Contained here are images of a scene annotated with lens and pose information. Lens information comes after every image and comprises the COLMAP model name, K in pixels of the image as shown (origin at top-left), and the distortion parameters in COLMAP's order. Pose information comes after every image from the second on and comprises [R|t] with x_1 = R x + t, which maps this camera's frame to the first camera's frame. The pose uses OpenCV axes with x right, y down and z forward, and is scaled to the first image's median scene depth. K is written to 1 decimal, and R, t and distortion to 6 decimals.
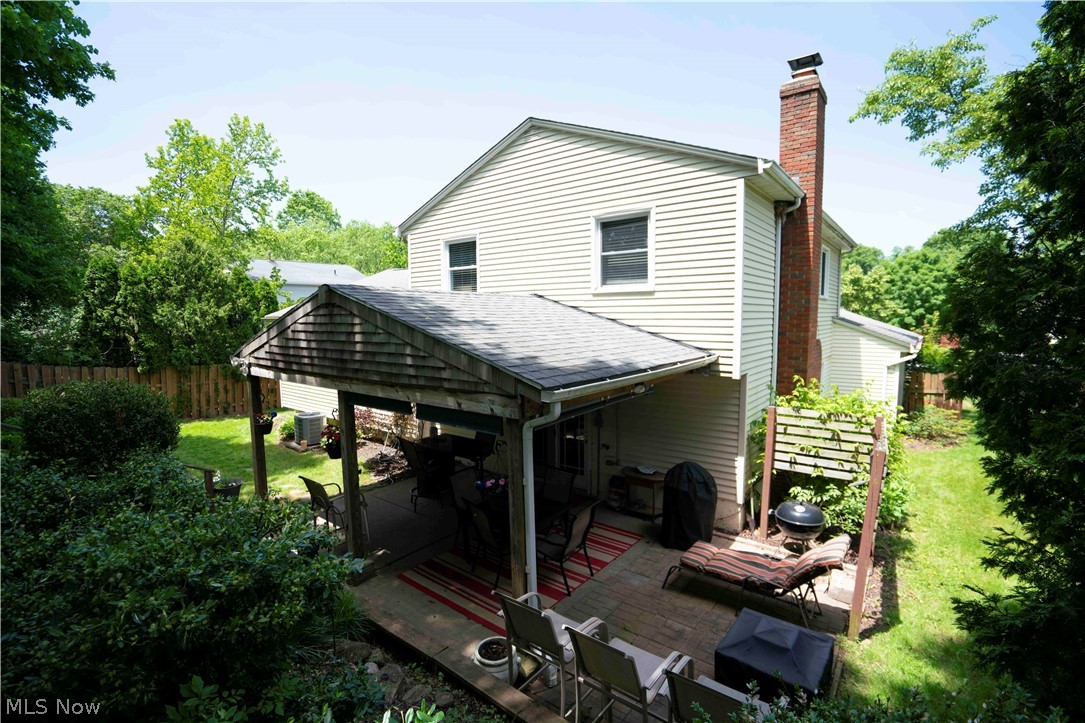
lens RADIAL K [[501.9, 0, 540.6], [0, 501.9, 363.7], [0, 0, 1]] dist [-0.067516, 0.025419]
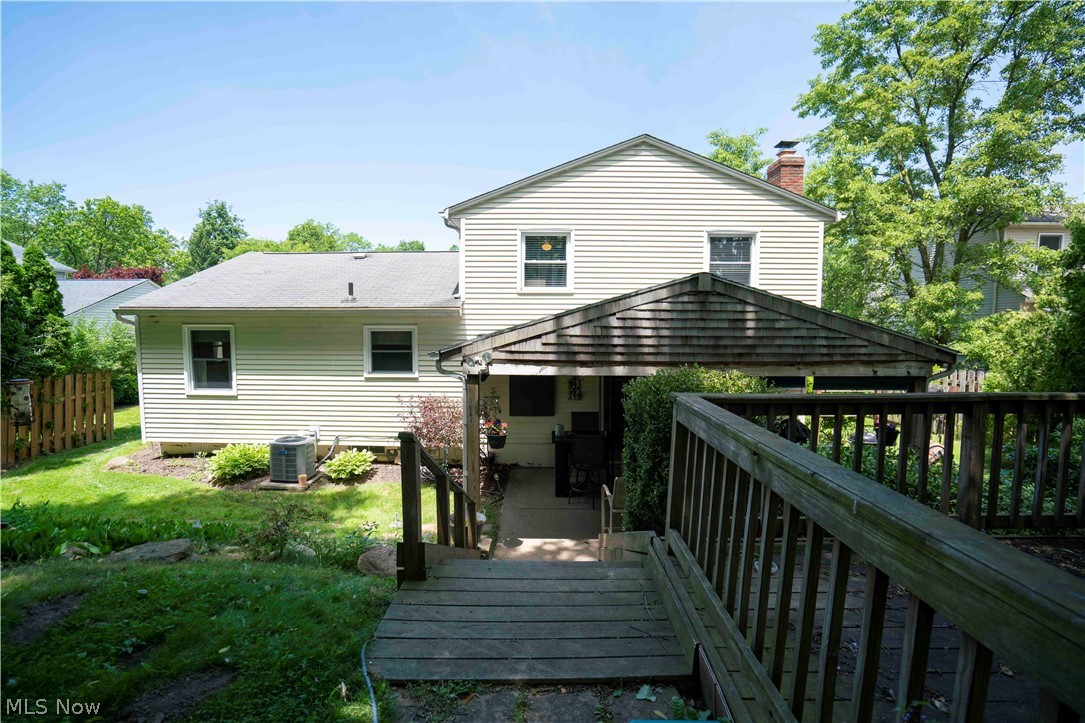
lens RADIAL K [[501.9, 0, 540.6], [0, 501.9, 363.7], [0, 0, 1]] dist [-0.067516, 0.025419]
pose [[0.787547, -0.040344, 0.614933, -1.036147], [0.048627, 0.998812, 0.003252, 0.006450], [-0.614333, 0.027341, 0.788573, 0.314358]]
